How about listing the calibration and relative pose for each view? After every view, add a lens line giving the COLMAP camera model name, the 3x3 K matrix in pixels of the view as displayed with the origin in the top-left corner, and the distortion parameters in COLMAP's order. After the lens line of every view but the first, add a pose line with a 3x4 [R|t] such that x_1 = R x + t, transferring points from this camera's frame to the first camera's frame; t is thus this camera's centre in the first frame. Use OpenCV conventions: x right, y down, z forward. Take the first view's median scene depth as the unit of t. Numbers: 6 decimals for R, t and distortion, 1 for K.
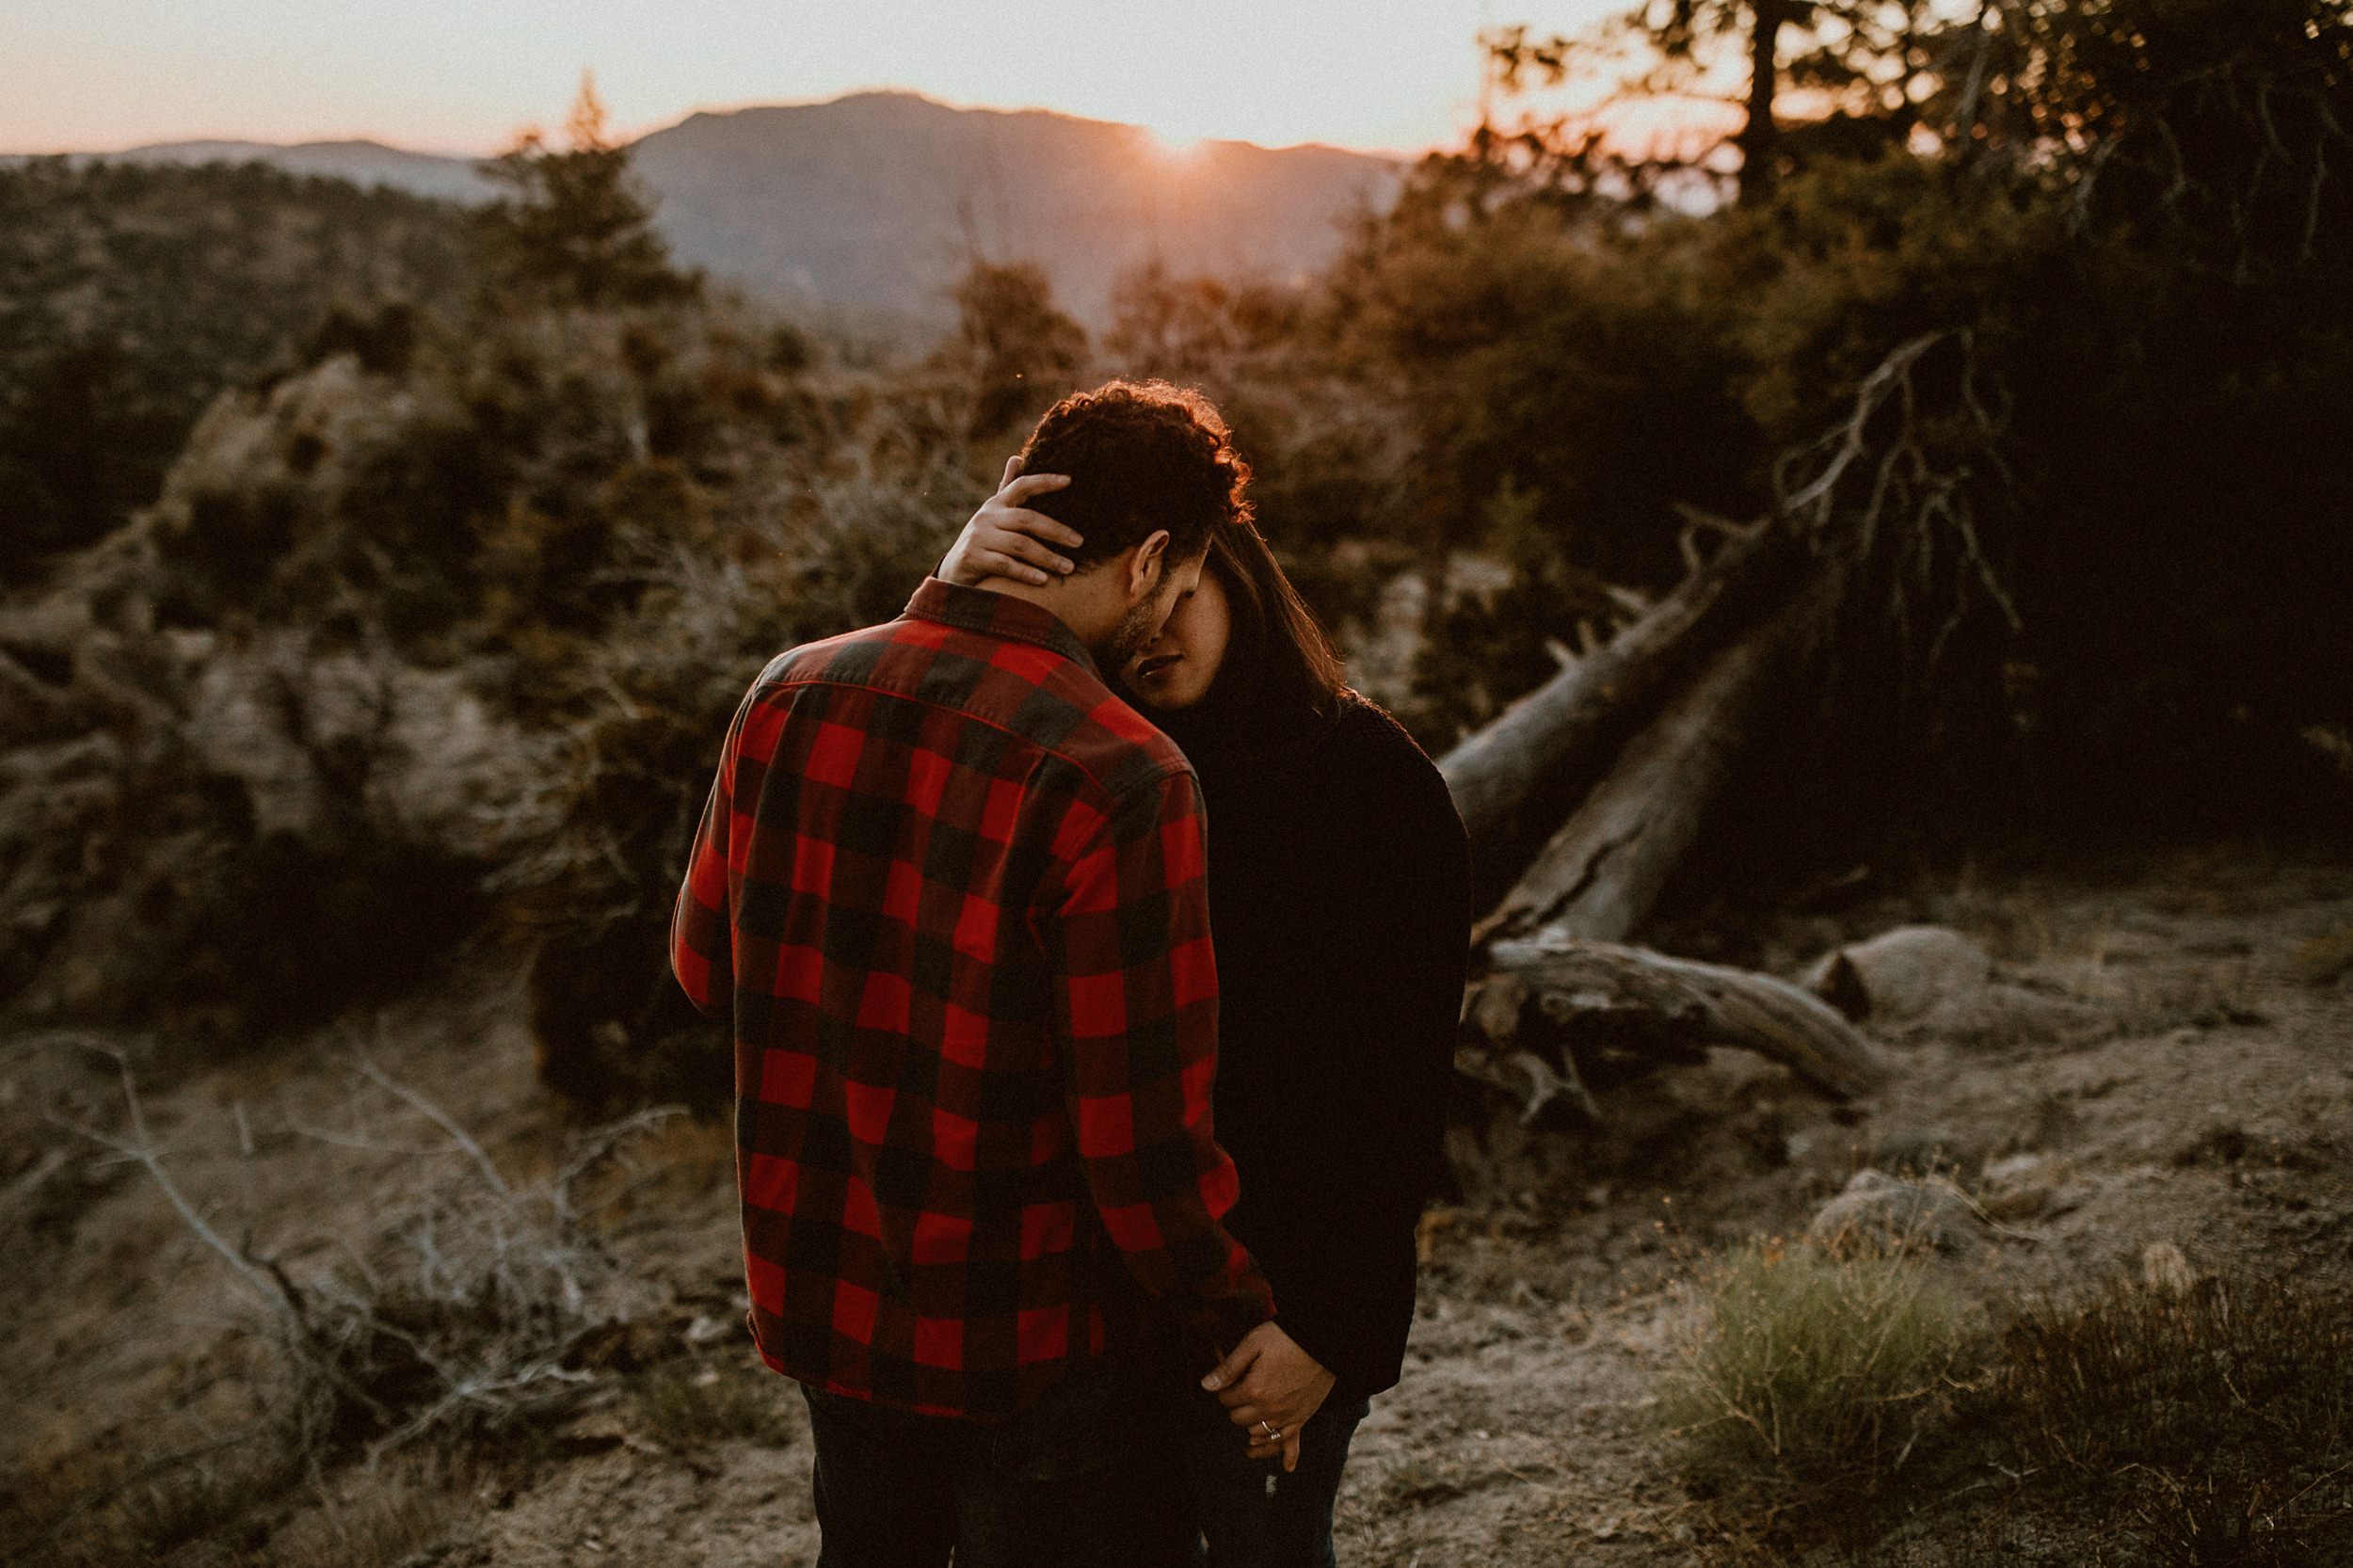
lens RADIAL K [[2138.3, 0, 1222.0], [0, 2138.3, 782.9], [0, 0, 1]] dist [-0.005132, -0.023069]
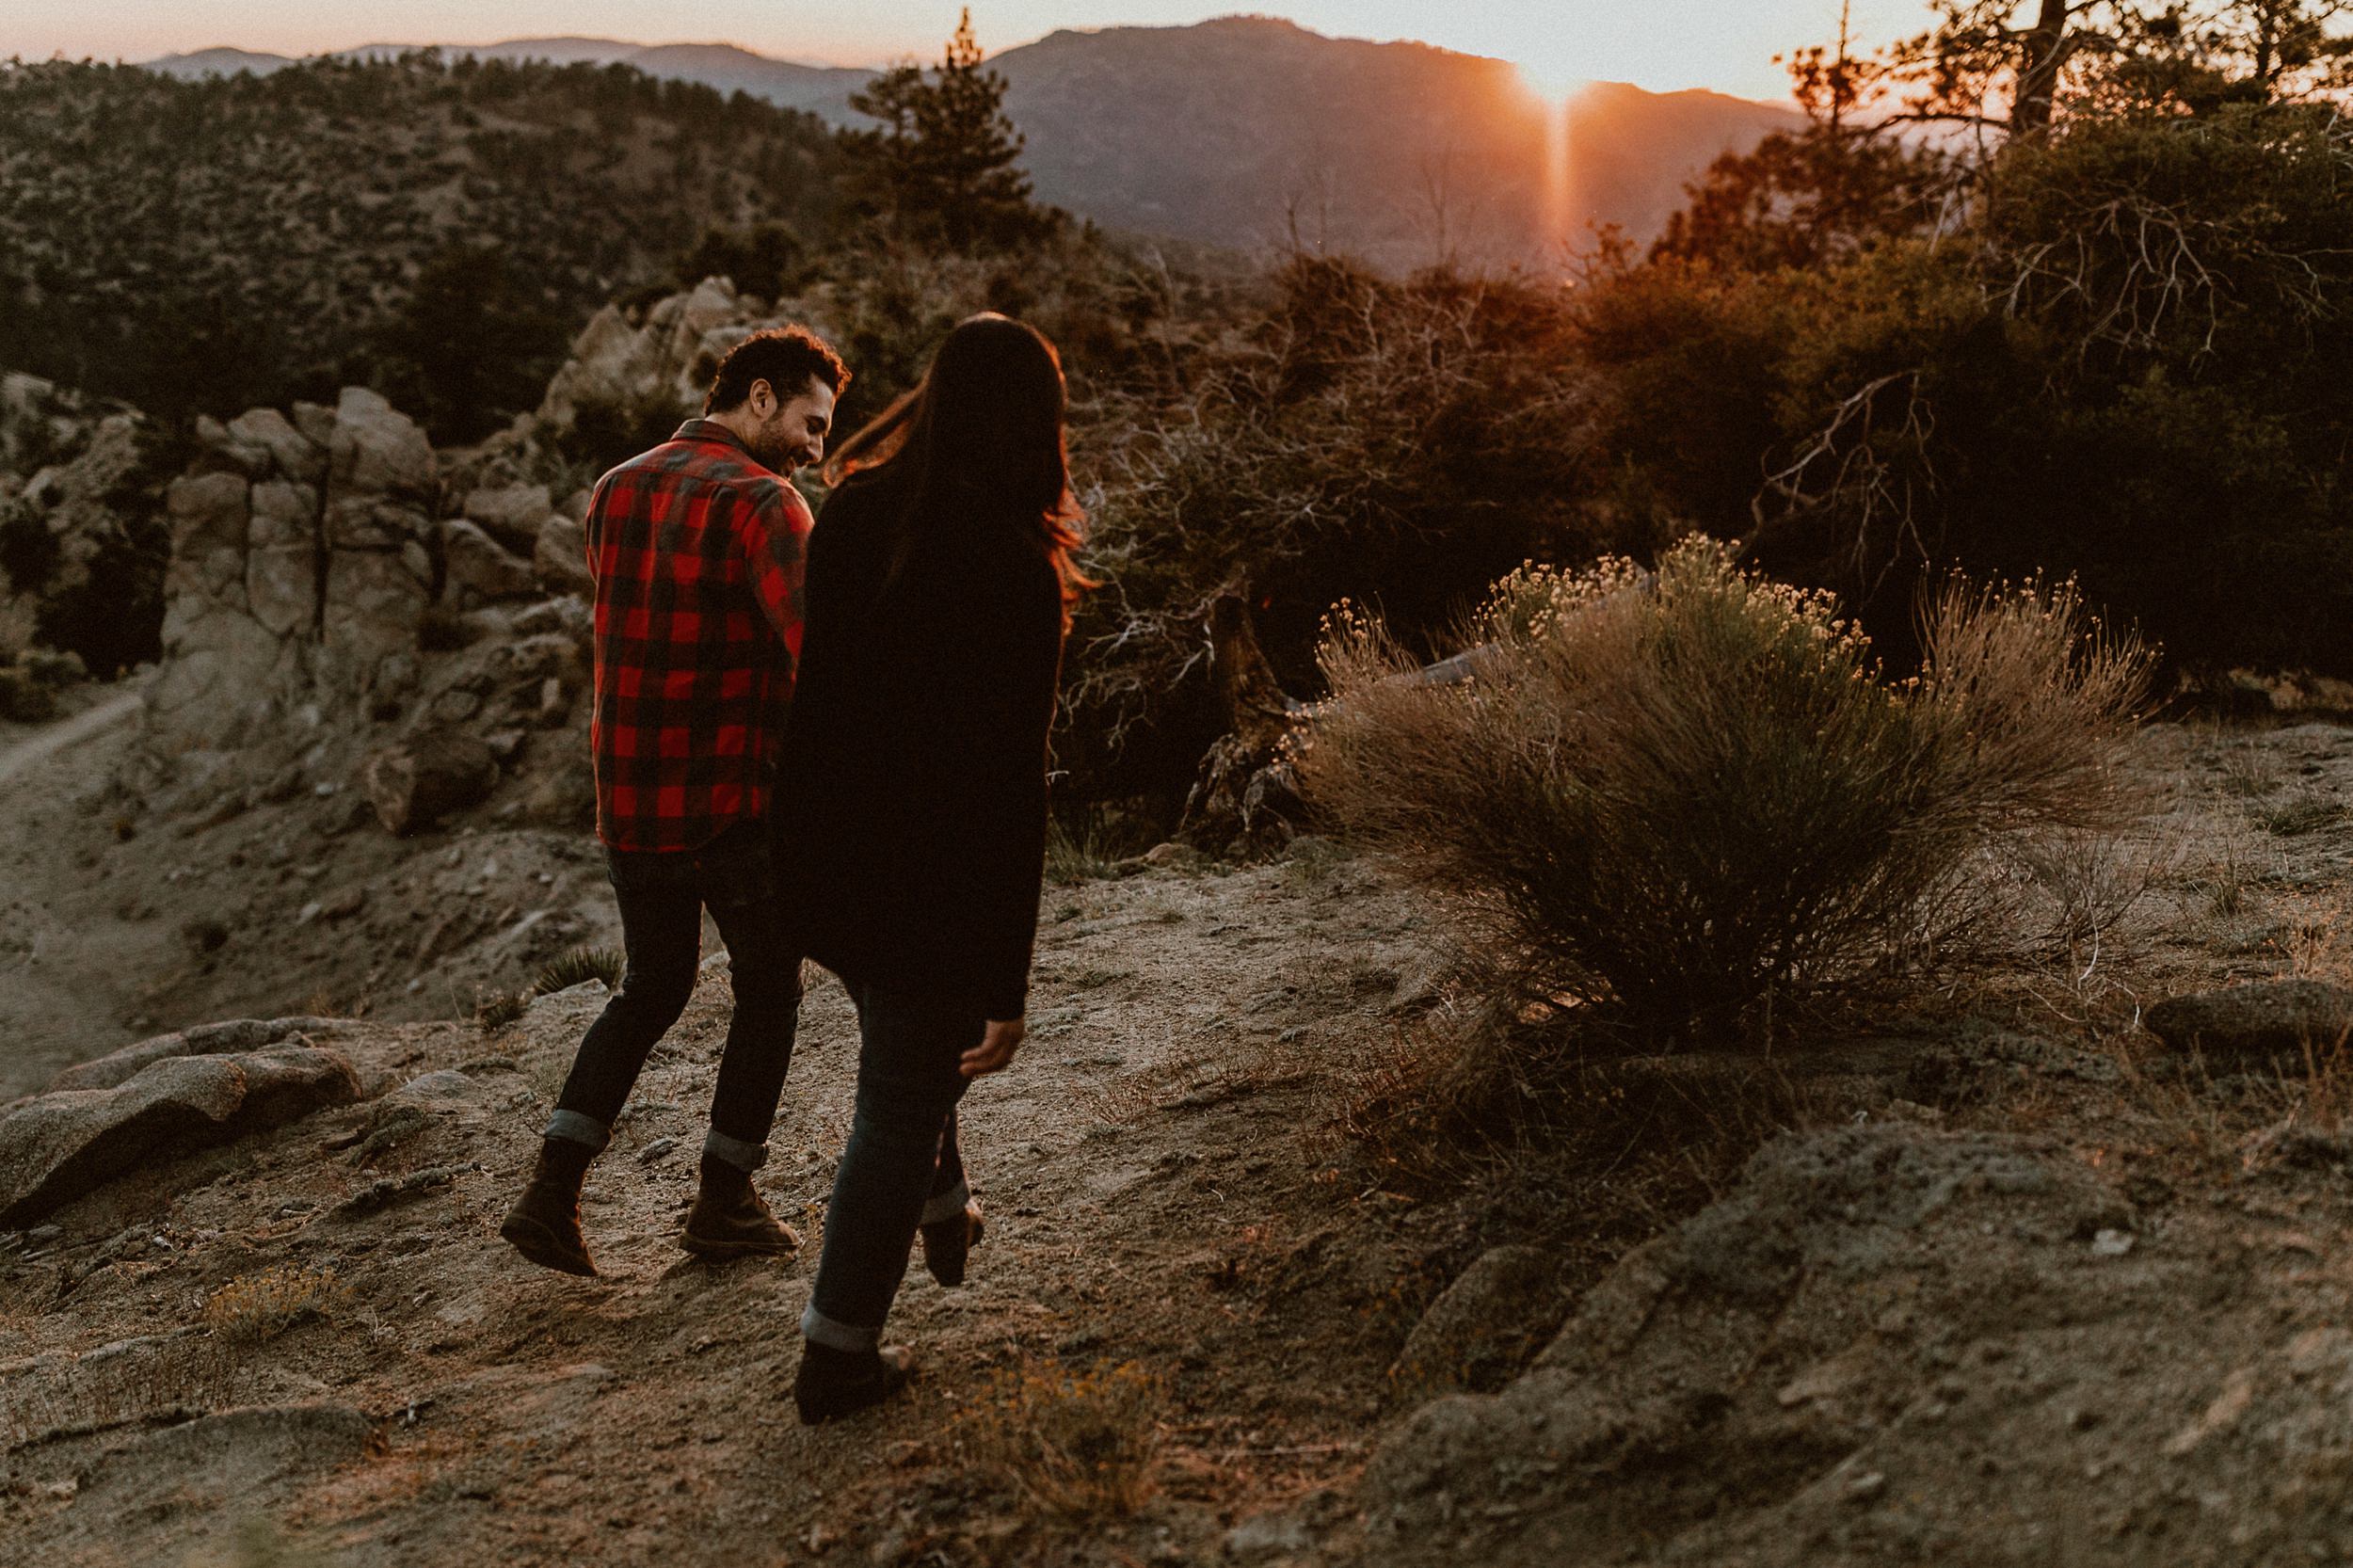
lens RADIAL K [[2270.9, 0, 1221.7], [0, 2270.9, 784.4], [0, 0, 1]] dist [0.004571, -0.012052]
pose [[0.986359, 0.081095, -0.143243, 0.029402], [-0.079414, 0.996689, 0.017427, 0.022747], [0.144182, -0.005814, 0.989534, -0.168258]]
